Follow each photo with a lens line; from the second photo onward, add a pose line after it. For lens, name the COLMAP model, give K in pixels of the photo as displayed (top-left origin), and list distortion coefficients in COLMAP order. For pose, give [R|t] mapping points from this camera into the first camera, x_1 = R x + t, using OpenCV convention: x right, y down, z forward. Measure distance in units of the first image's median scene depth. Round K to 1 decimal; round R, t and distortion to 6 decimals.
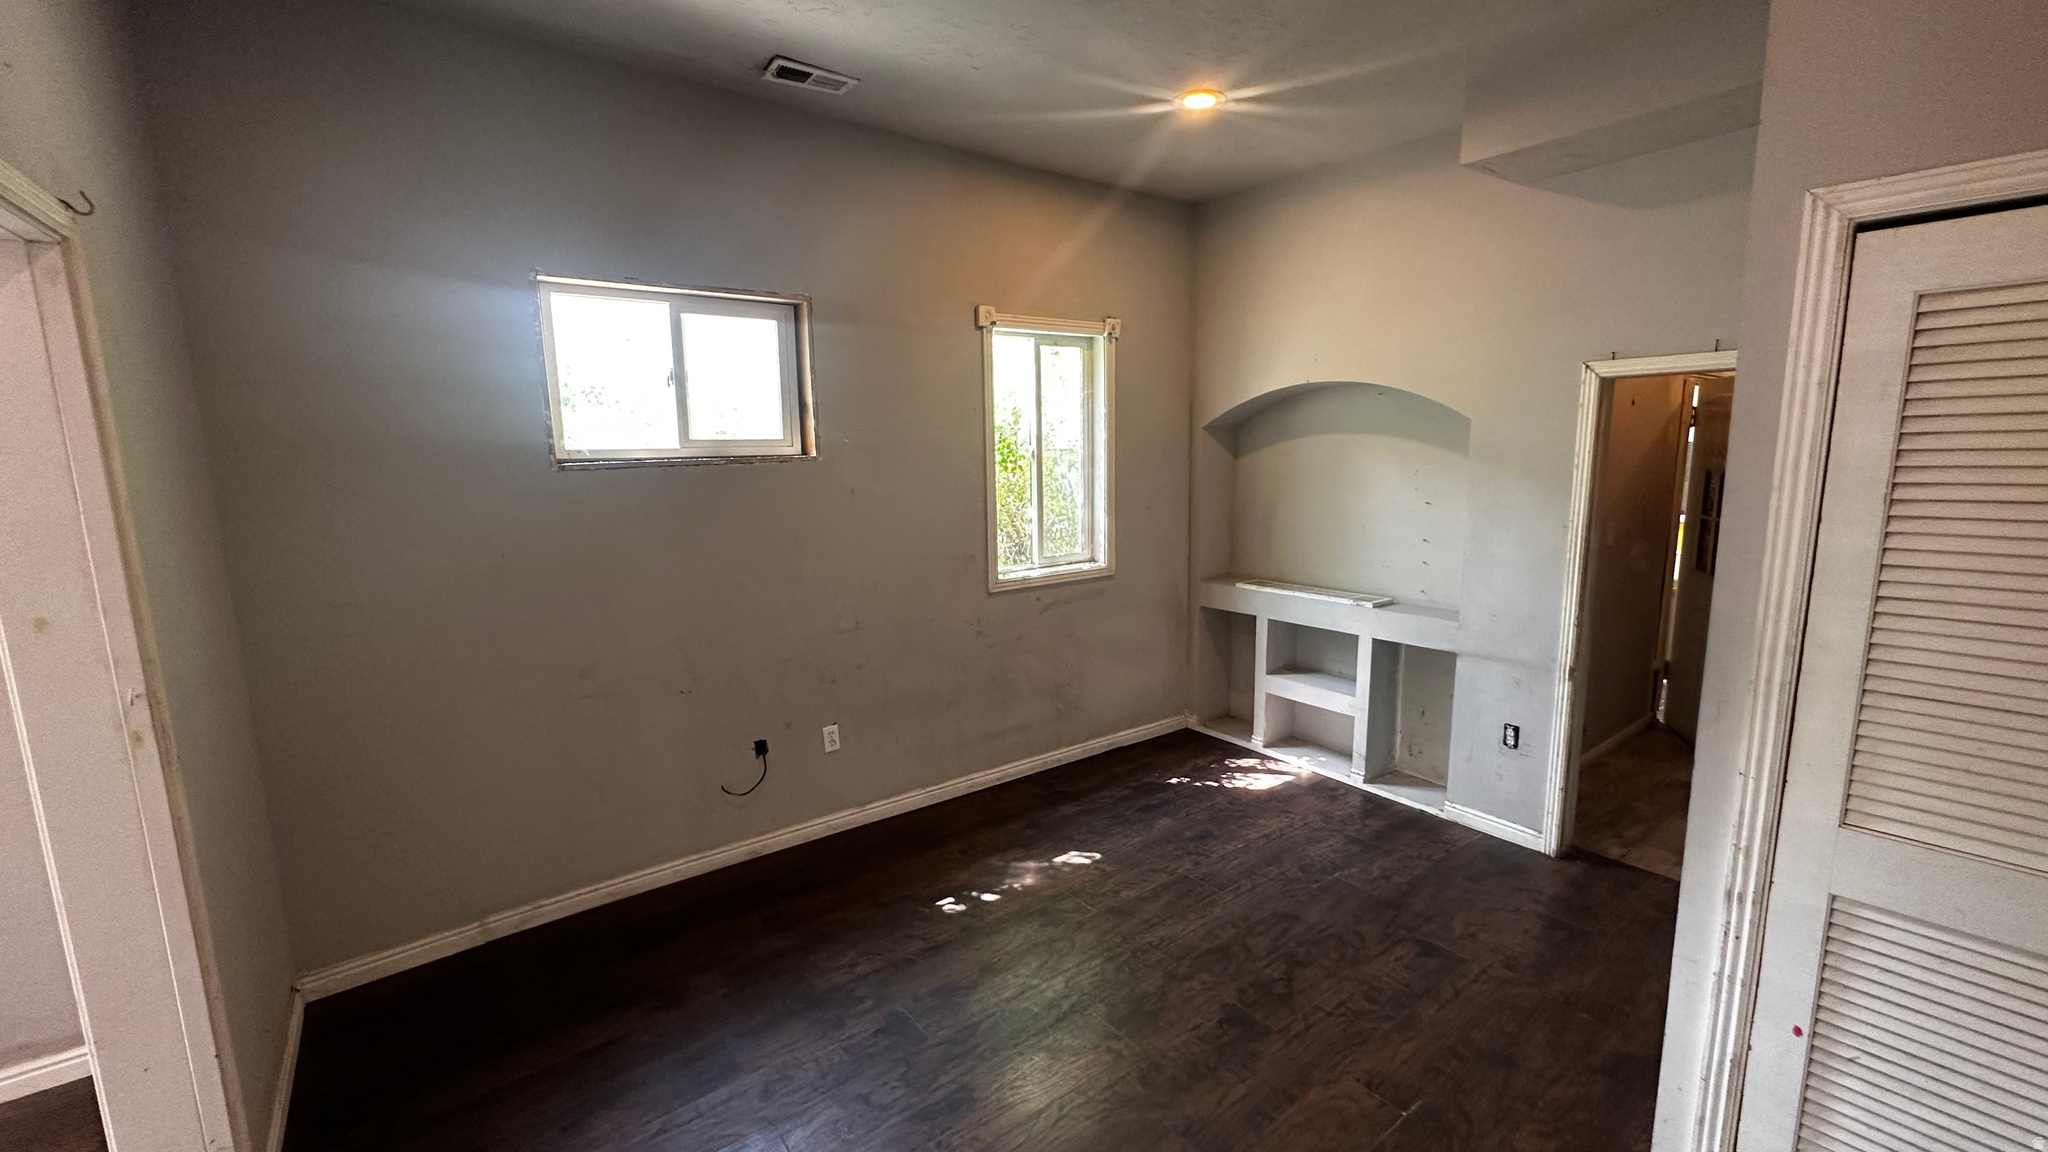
lens RADIAL K [[817.0, 0, 1024.0], [0, 817.0, 576.0], [0, 0, 1]] dist [-0.008493, 0.000033]
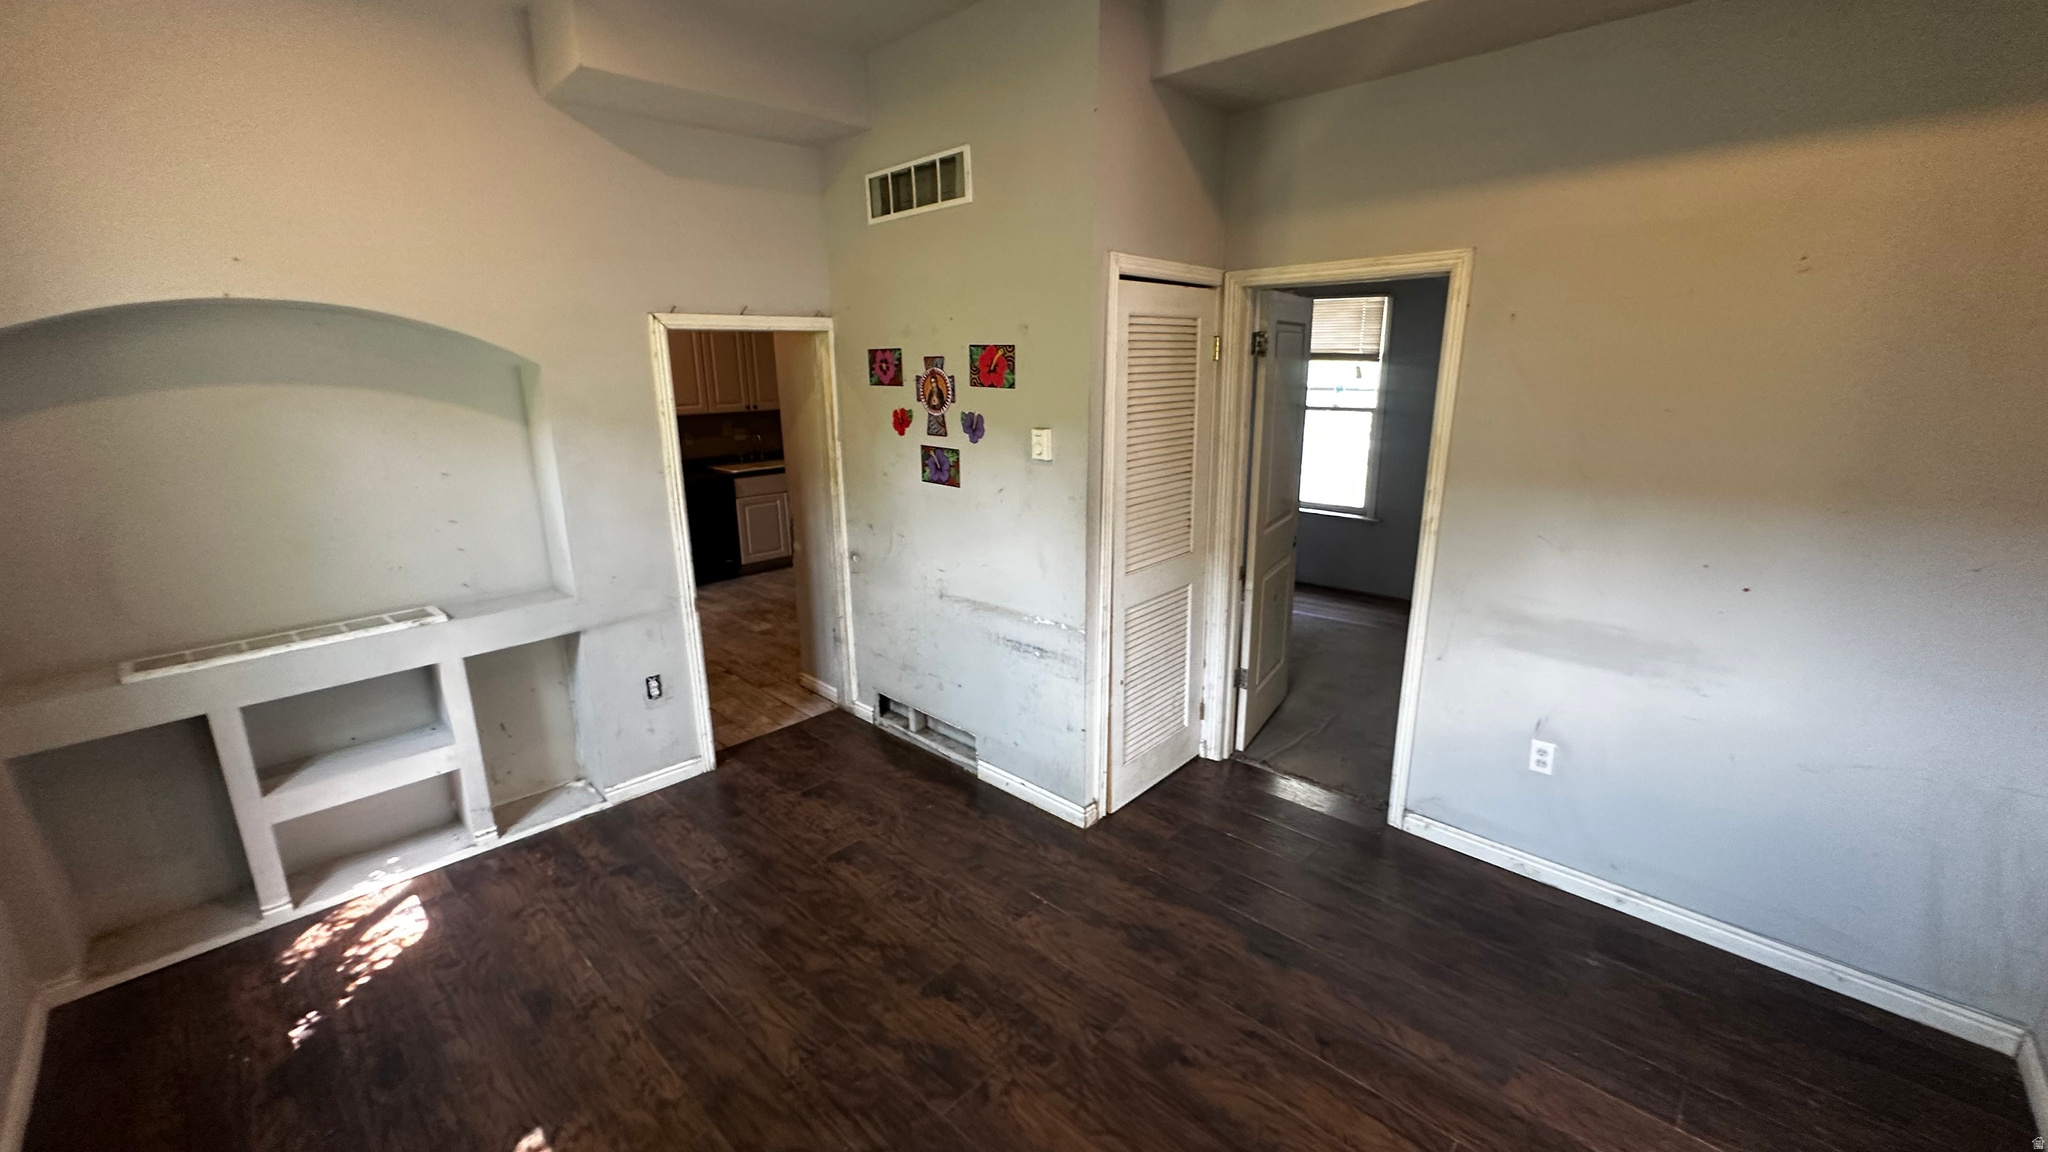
lens RADIAL K [[817.0, 0, 1024.0], [0, 817.0, 576.0], [0, 0, 1]] dist [-0.008493, 0.000033]
pose [[-0.158202, -0.230110, 0.960220, -0.398679], [0.169895, 0.951619, 0.256040, -0.111108], [-0.972681, 0.203642, -0.111454, 0.625945]]
